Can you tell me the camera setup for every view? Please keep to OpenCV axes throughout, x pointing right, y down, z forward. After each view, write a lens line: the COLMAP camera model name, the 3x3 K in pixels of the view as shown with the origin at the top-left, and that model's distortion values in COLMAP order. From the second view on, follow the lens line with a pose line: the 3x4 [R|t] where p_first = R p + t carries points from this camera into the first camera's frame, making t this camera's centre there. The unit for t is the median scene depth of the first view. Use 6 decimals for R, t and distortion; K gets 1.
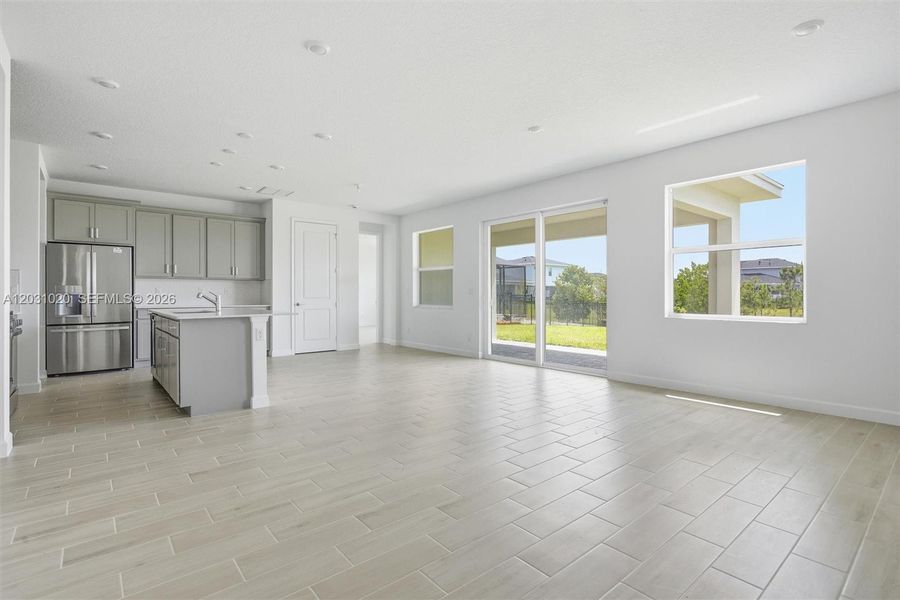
lens RADIAL K [[429.6, 0, 450.7], [0, 429.6, 298.4], [0, 0, 1]] dist [-0.011662, 0.002732]
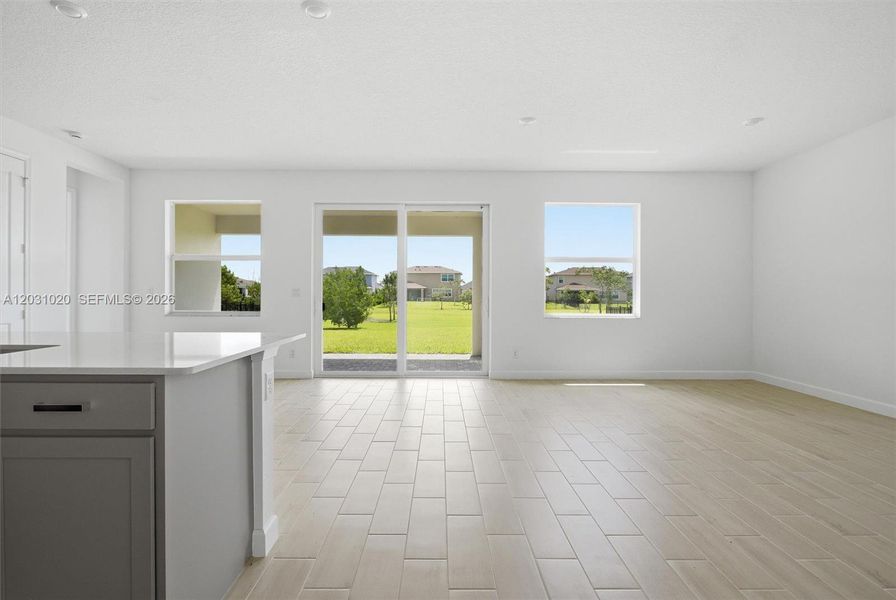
lens RADIAL K [[427.7, 0, 445.6], [0, 427.7, 298.8], [0, 0, 1]] dist [-0.011662, 0.002732]
pose [[0.642825, 0.000057, 0.766013, -0.408323], [0.002524, 0.999994, -0.002193, -0.002076], [-0.766009, 0.003343, 0.642821, 0.350007]]
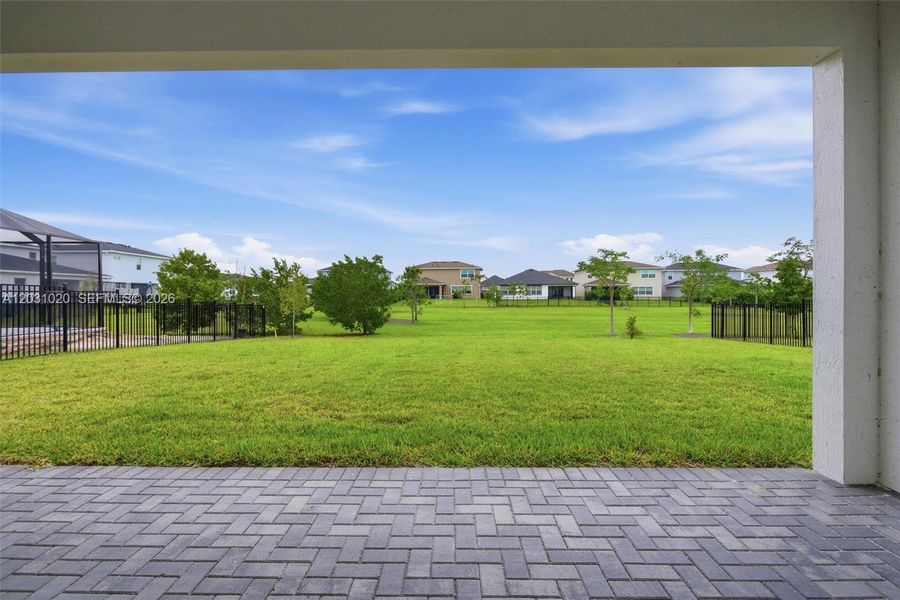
lens RADIAL K [[429.6, 0, 443.9], [0, 429.6, 298.0], [0, 0, 1]] dist [-0.011662, 0.002732]
pose [[0.661071, -0.006793, 0.750292, 0.252479], [0.009733, 0.999953, 0.000479, 0.008374], [-0.750260, 0.006986, 0.661106, 1.319549]]
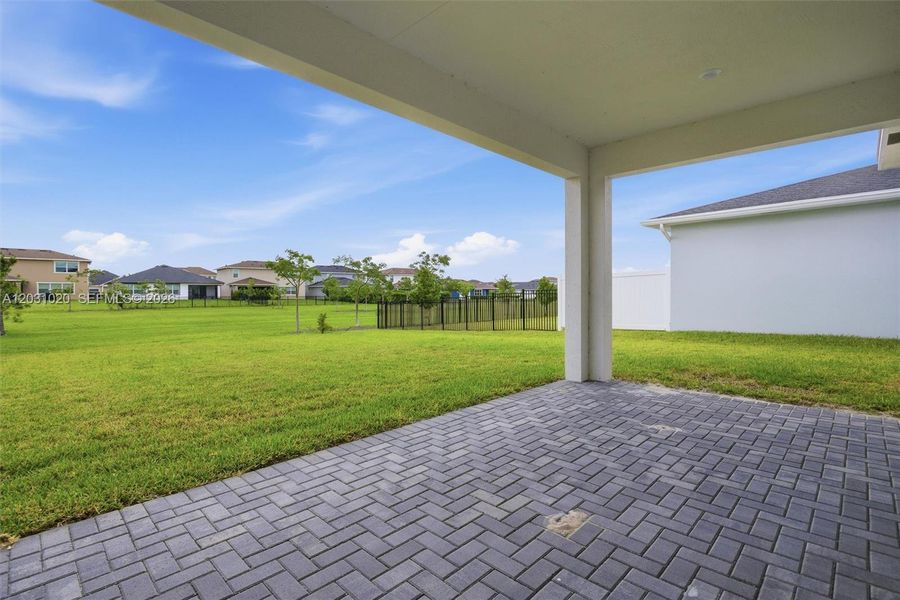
lens RADIAL K [[429.6, 0, 446.0], [0, 429.6, 296.0], [0, 0, 1]] dist [-0.011662, 0.002732]
pose [[-0.090409, -0.005471, 0.995890, -0.047990], [0.014807, 0.999867, 0.006837, 0.006508], [-0.995795, 0.015364, -0.090316, 1.673995]]
